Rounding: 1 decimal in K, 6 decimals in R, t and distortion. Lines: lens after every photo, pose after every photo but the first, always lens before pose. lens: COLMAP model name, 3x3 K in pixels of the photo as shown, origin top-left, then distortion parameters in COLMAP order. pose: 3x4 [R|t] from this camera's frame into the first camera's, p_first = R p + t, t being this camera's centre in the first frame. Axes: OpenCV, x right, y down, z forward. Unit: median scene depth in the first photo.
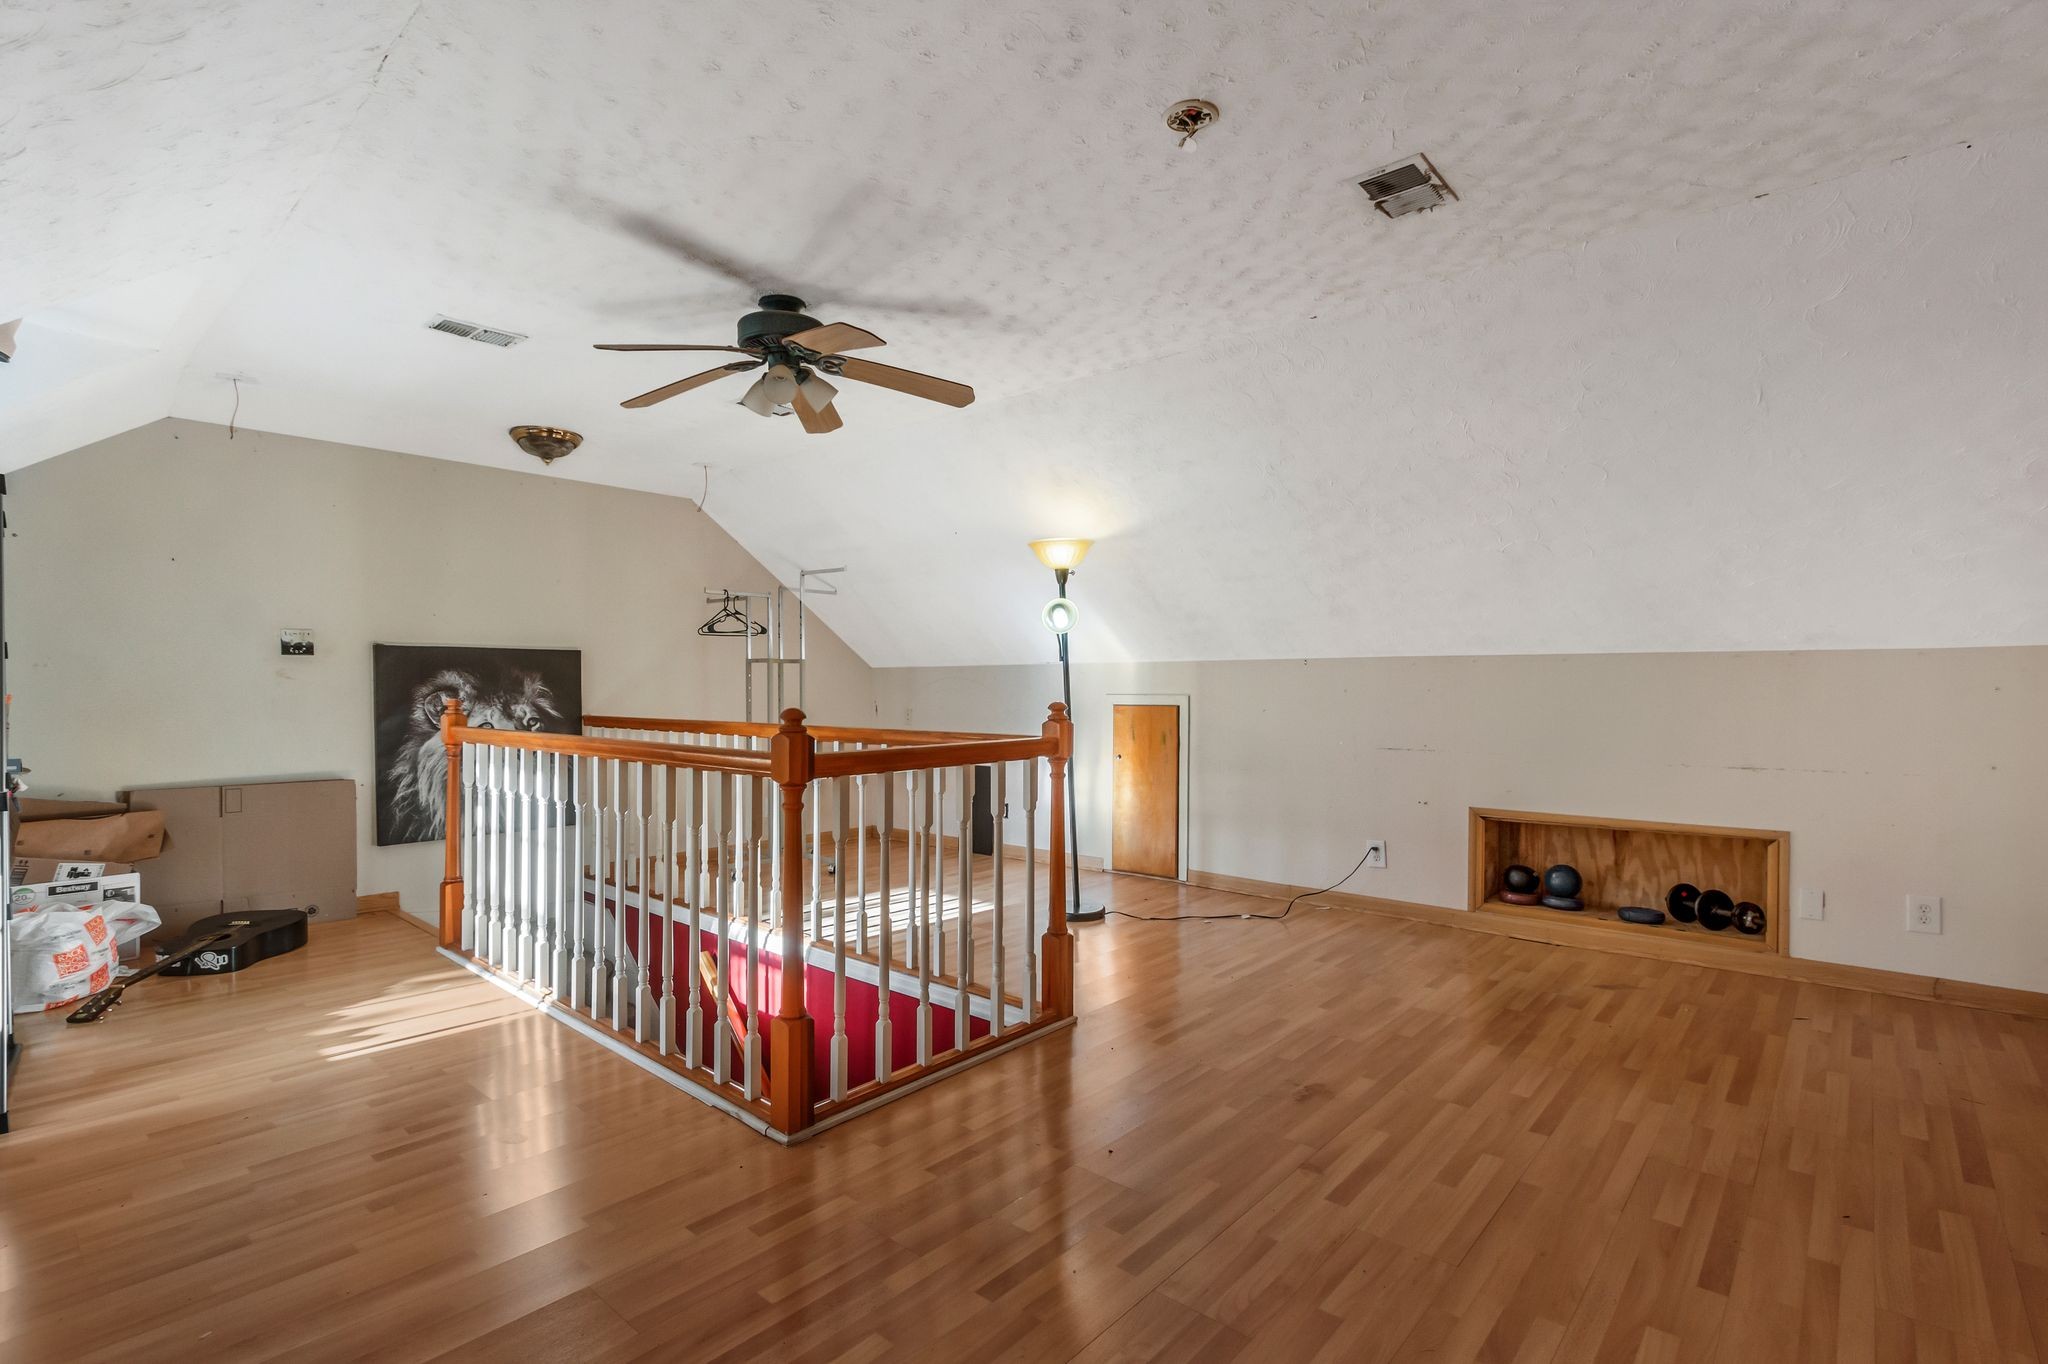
lens RADIAL K [[958.2, 0, 1024.0], [0, 958.2, 682.0], [0, 0, 1]] dist [0.002460, 0.000041]
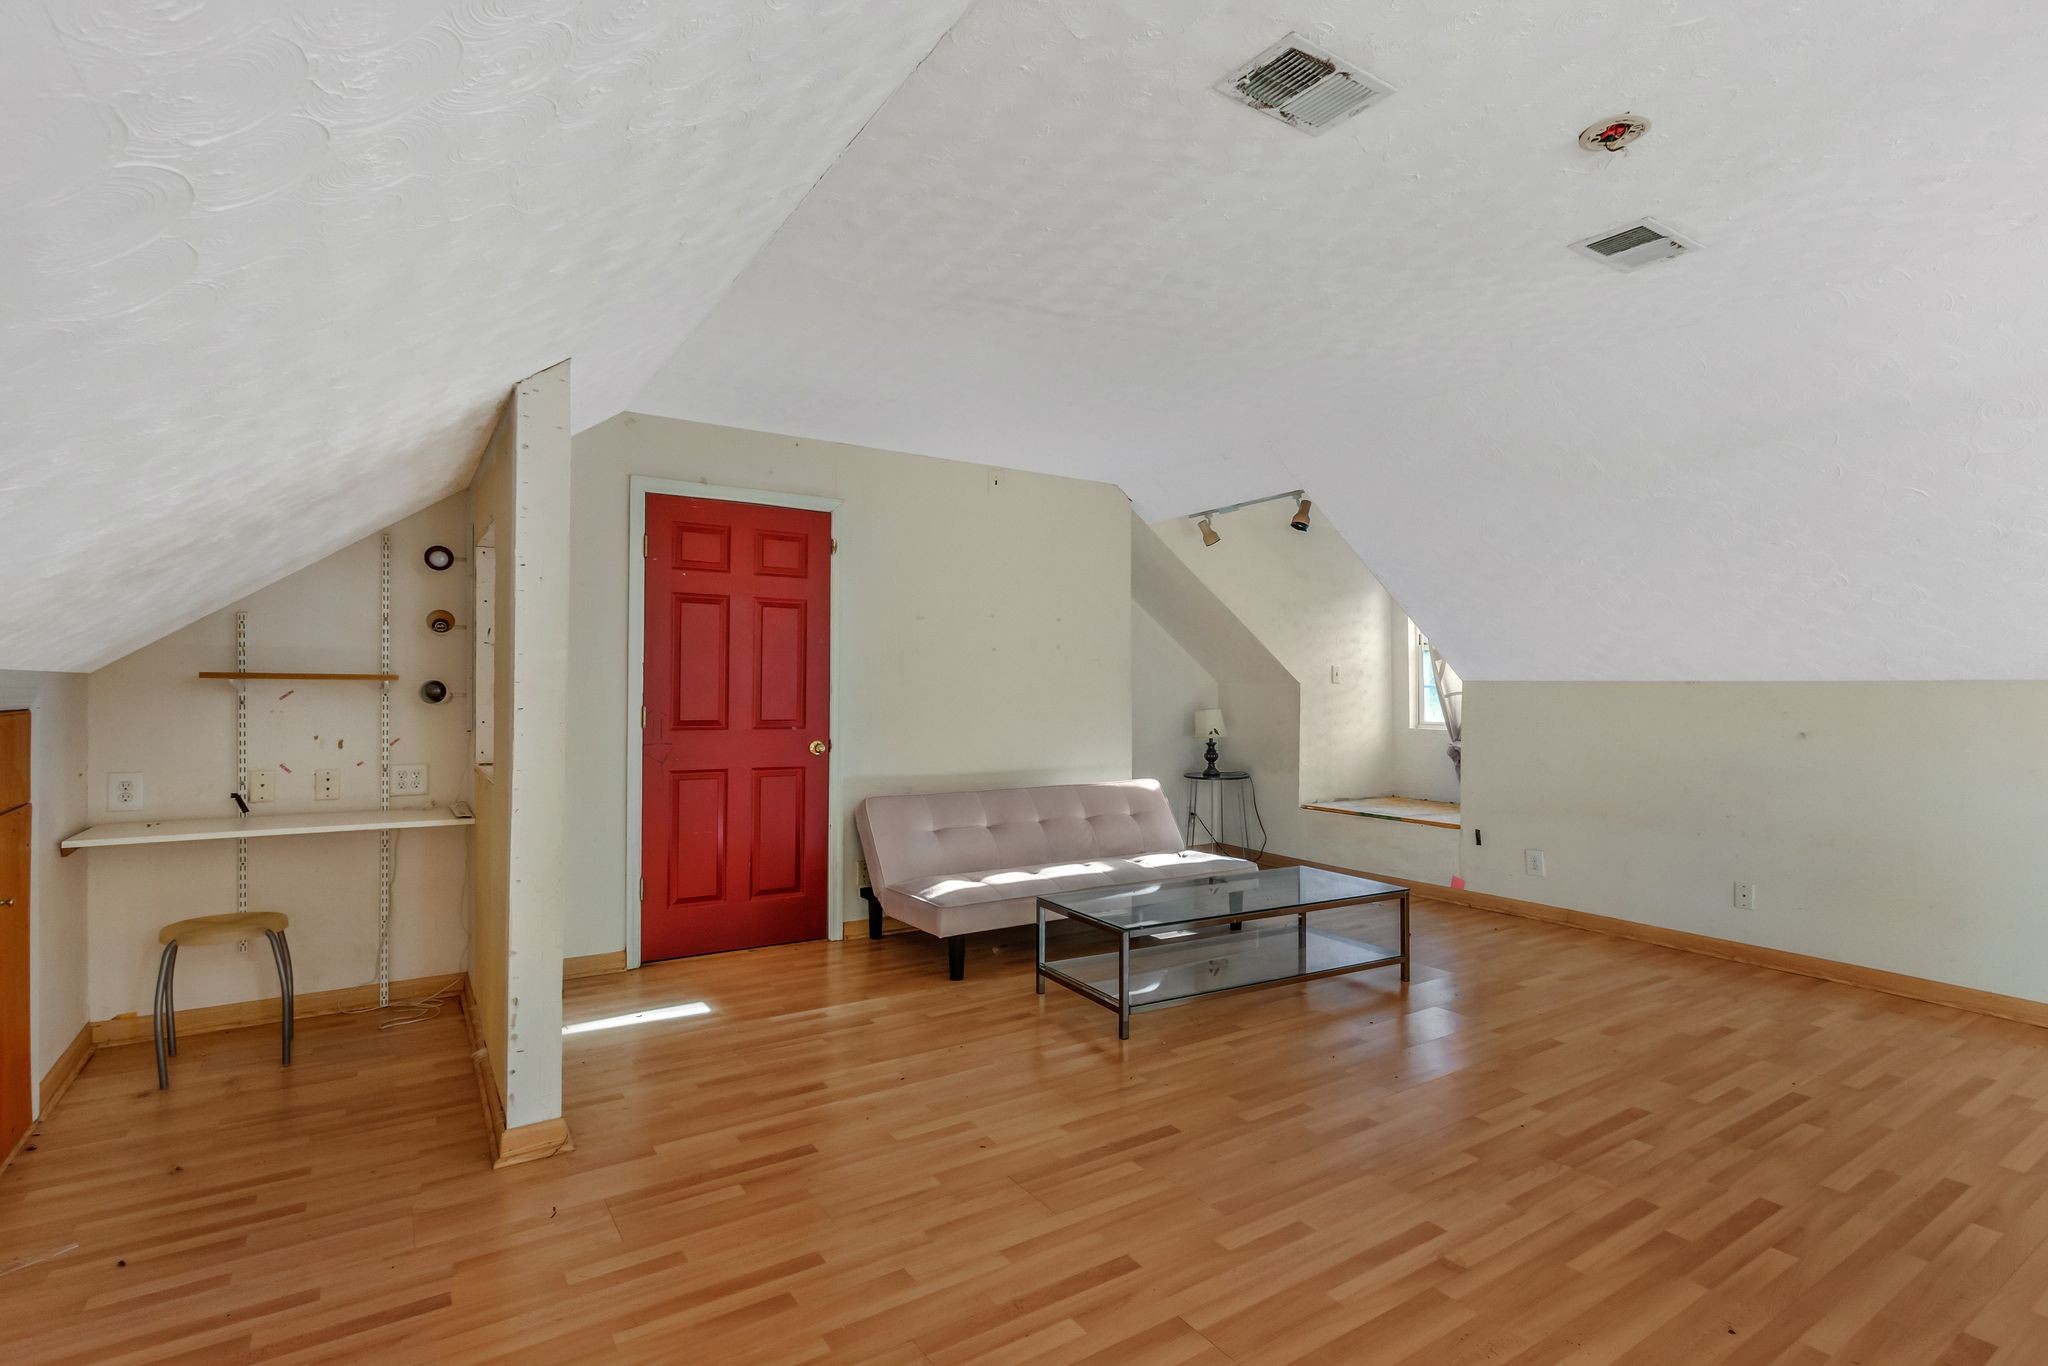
lens RADIAL K [[958.2, 0, 1024.0], [0, 958.2, 683.0], [0, 0, 1]] dist [0.002460, 0.000041]
pose [[-0.961605, -0.011116, 0.274213, 0.444160], [-0.008435, 0.999904, 0.010954, -0.033743], [-0.274309, 0.008221, -0.961606, 1.962348]]
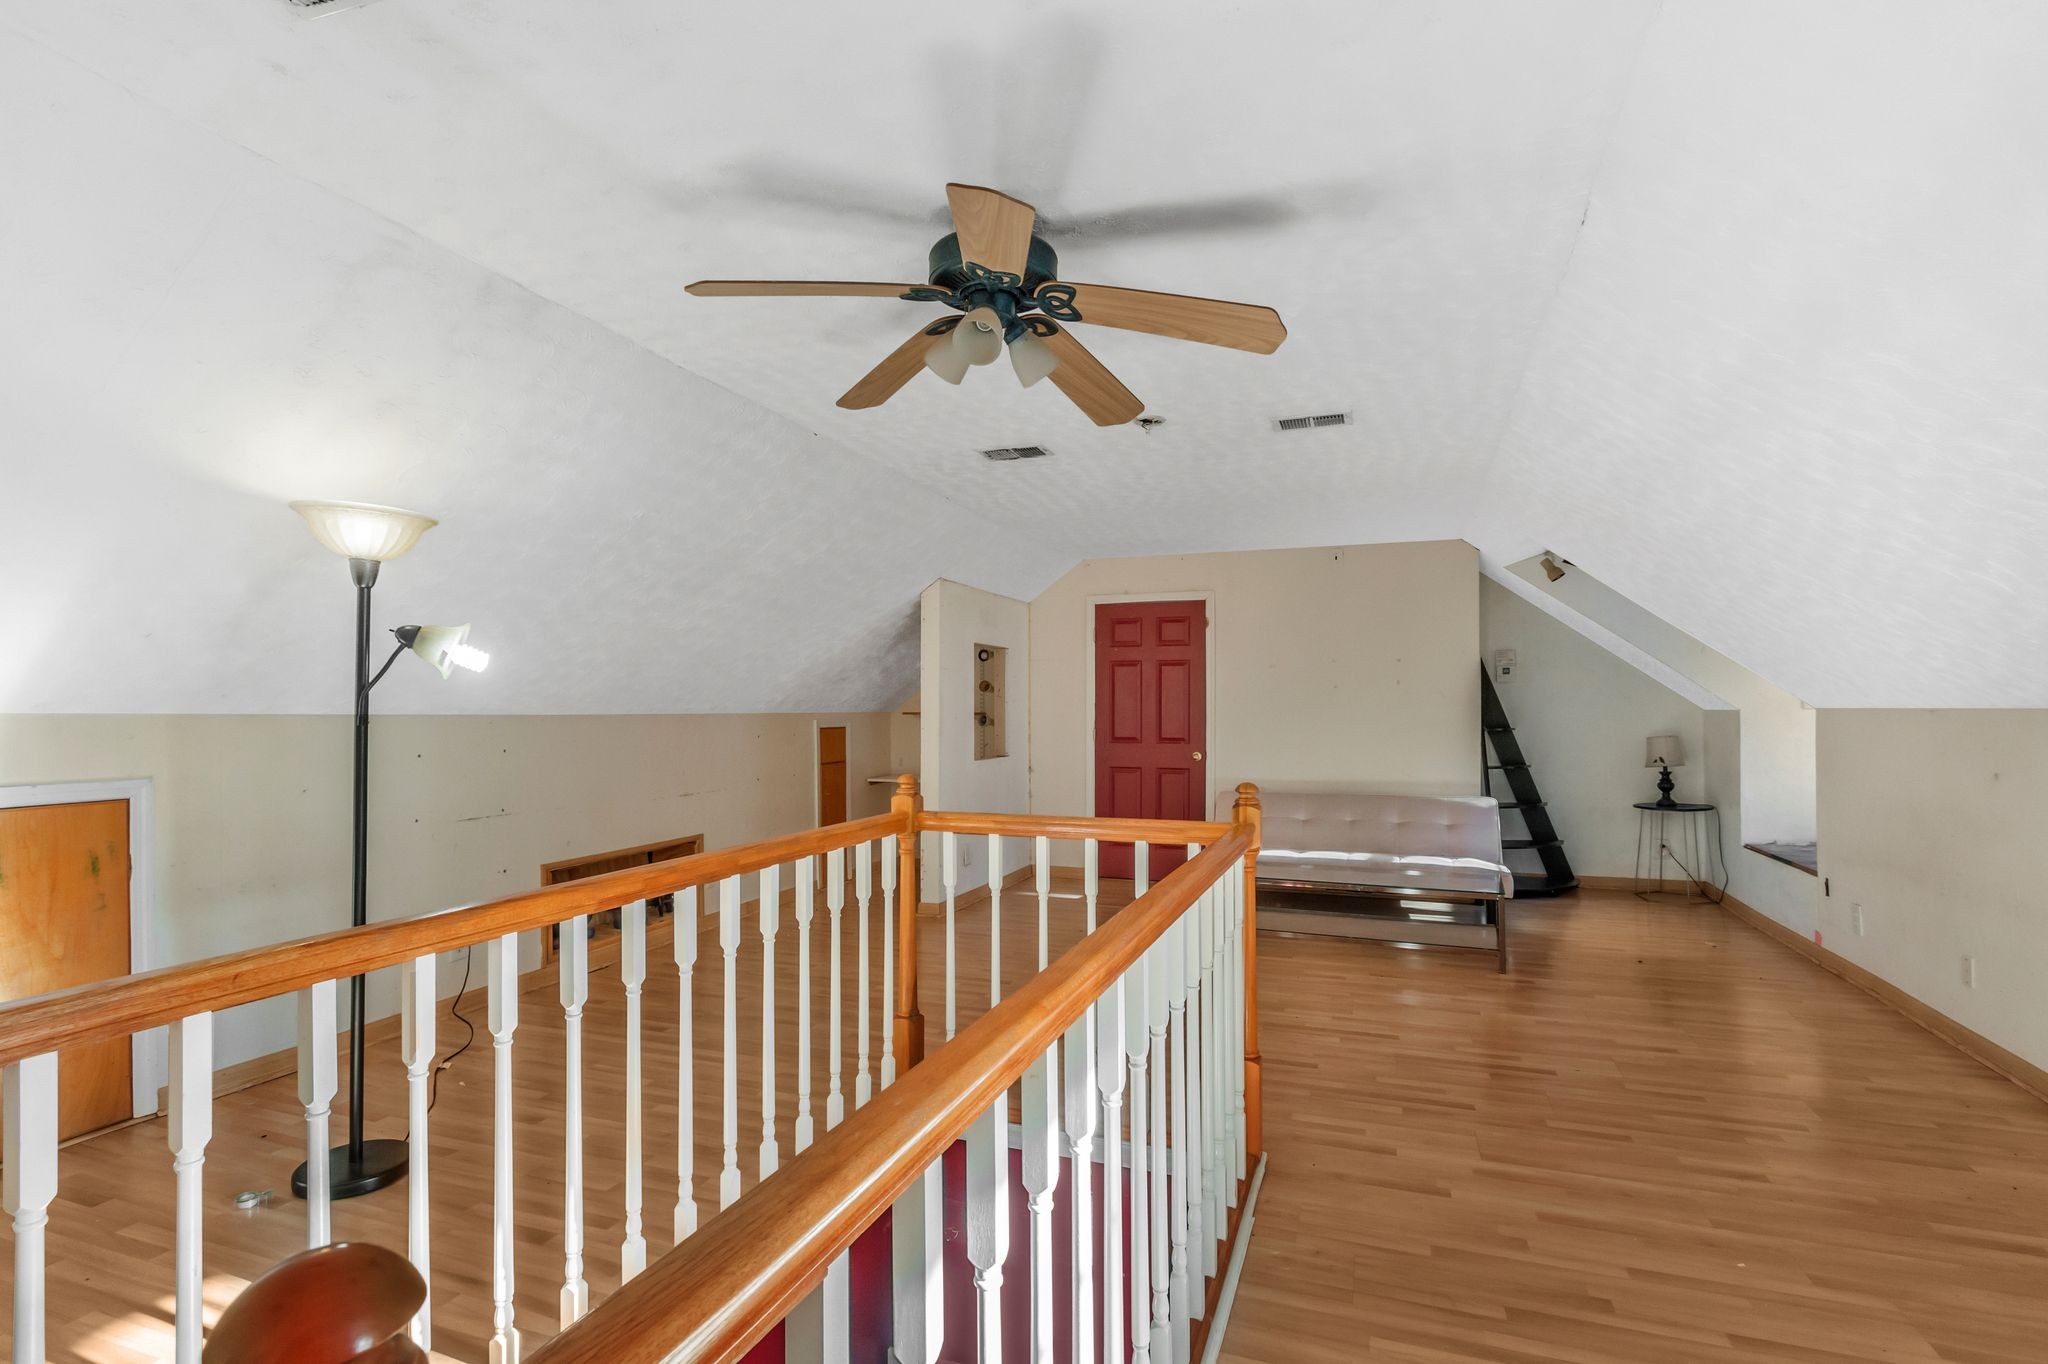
lens RADIAL K [[958.2, 0, 1024.0], [0, 958.2, 682.0], [0, 0, 1]] dist [0.002460, 0.000041]
pose [[-0.348991, 0.022933, 0.936845, -1.271767], [0.014037, 0.999716, -0.019243, -0.058173], [-0.937021, 0.006435, -0.349214, 1.725620]]
